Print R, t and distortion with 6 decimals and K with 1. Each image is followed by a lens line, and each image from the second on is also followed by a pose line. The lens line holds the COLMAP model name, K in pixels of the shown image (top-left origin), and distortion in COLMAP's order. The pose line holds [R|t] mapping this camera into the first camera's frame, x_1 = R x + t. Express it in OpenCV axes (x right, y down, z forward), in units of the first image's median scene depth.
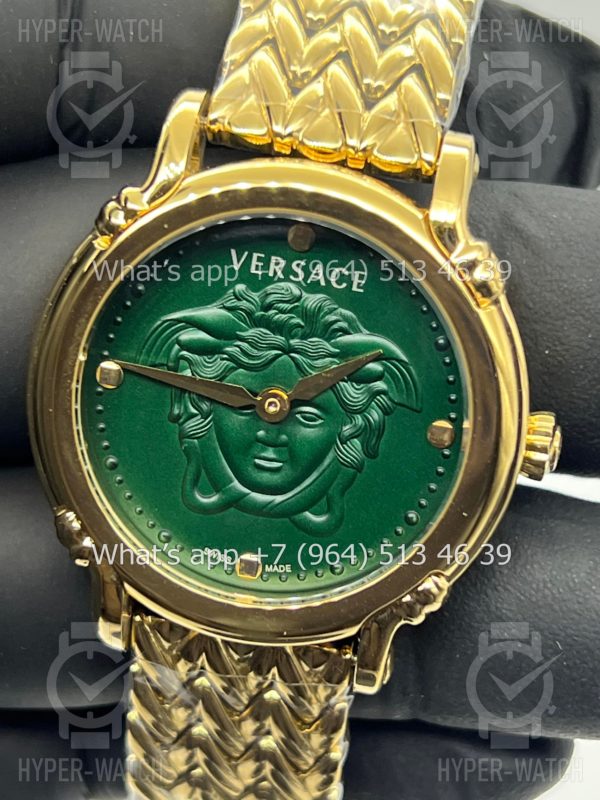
lens RADIAL K [[1829.4, 0, 300.0], [0, 1829.4, 400.0], [0, 0, 1]] dist [0.171155, -0.195224]
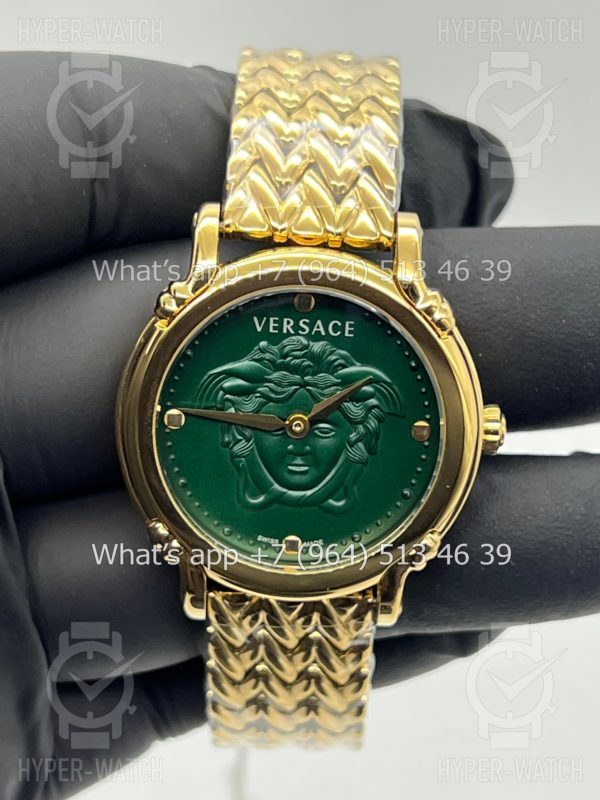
lens RADIAL K [[1829.4, 0, 300.0], [0, 1829.4, 400.0], [0, 0, 1]] dist [0.171155, -0.195224]
pose [[0.988055, -0.127090, 0.087151, -0.129766], [0.125552, 0.991822, 0.022932, -0.047554], [-0.089353, -0.011717, 0.995931, -0.363881]]
